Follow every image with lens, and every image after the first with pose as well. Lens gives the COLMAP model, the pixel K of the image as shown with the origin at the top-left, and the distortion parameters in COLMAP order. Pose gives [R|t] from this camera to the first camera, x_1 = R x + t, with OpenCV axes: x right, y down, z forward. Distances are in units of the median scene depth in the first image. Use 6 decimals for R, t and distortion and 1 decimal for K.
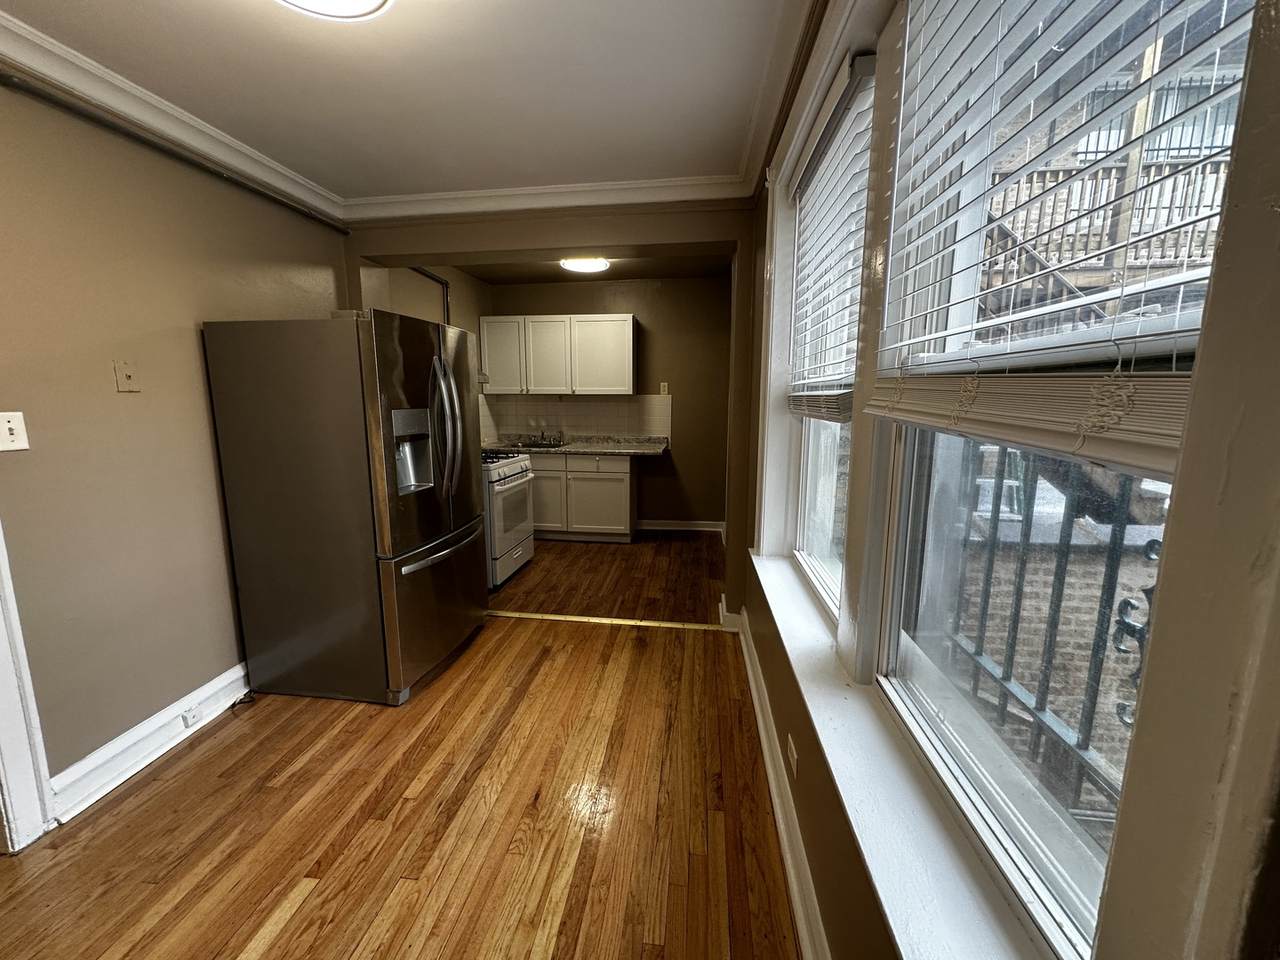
lens RADIAL K [[507.0, 0, 639.4], [0, 507.0, 477.5], [0, 0, 1]] dist [0.003994, 0.000767]
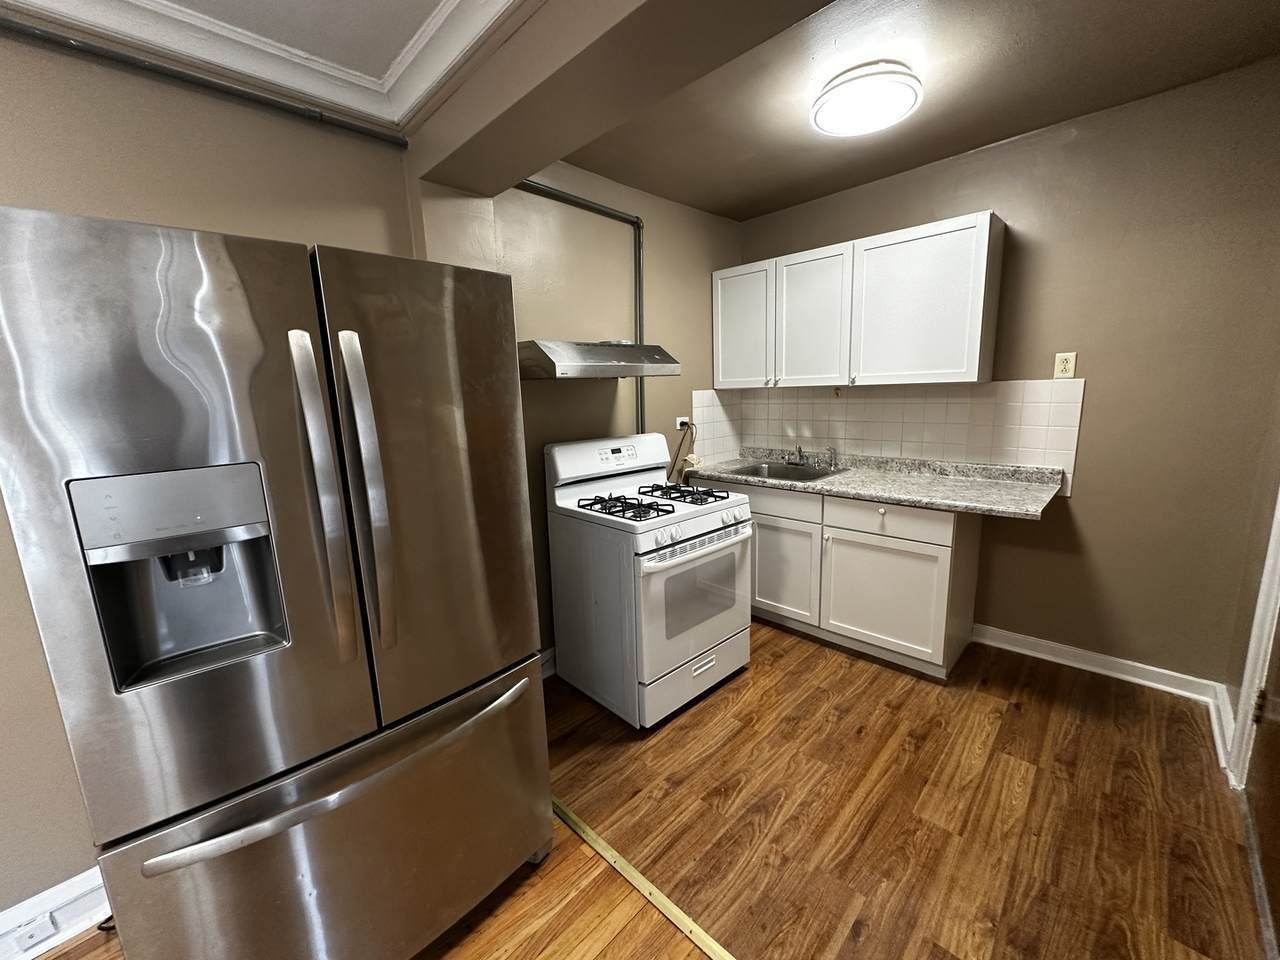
lens RADIAL K [[507.0, 0, 646.9], [0, 507.0, 476.7], [0, 0, 1]] dist [0.003994, 0.000767]
pose [[0.794968, 0.076147, -0.601853, 0.035403], [-0.057469, 0.997082, 0.050242, -0.082669], [0.603923, -0.005353, 0.797025, 0.435501]]
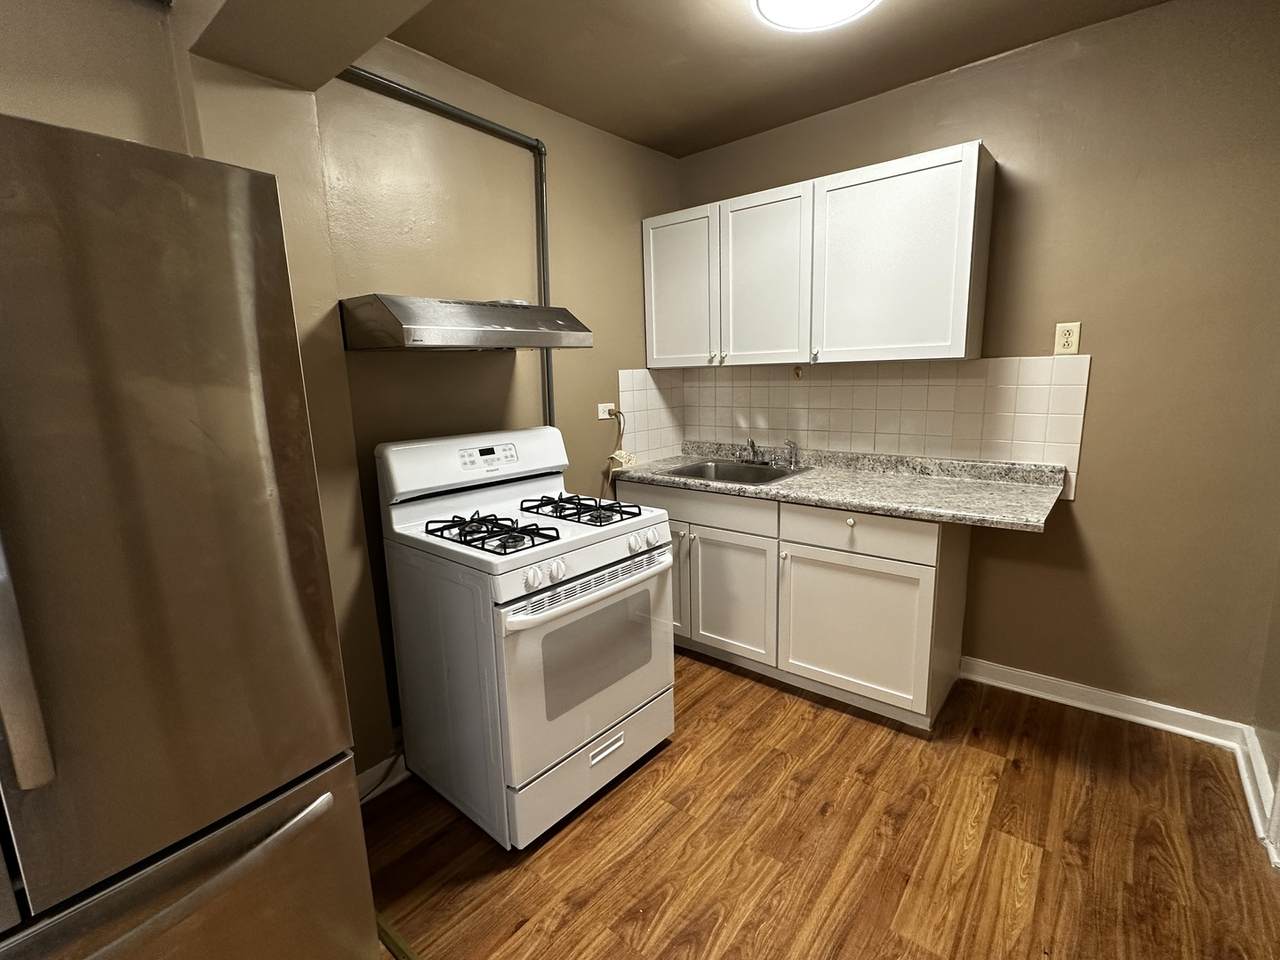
lens RADIAL K [[586.7, 0, 642.5], [0, 586.7, 476.6], [0, 0, 1]] dist [0.005013, 0.001863]
pose [[0.841765, 0.070111, -0.535272, 0.026526], [-0.050114, 0.997398, 0.051833, -0.088103], [0.537513, -0.016806, 0.843088, 0.504271]]
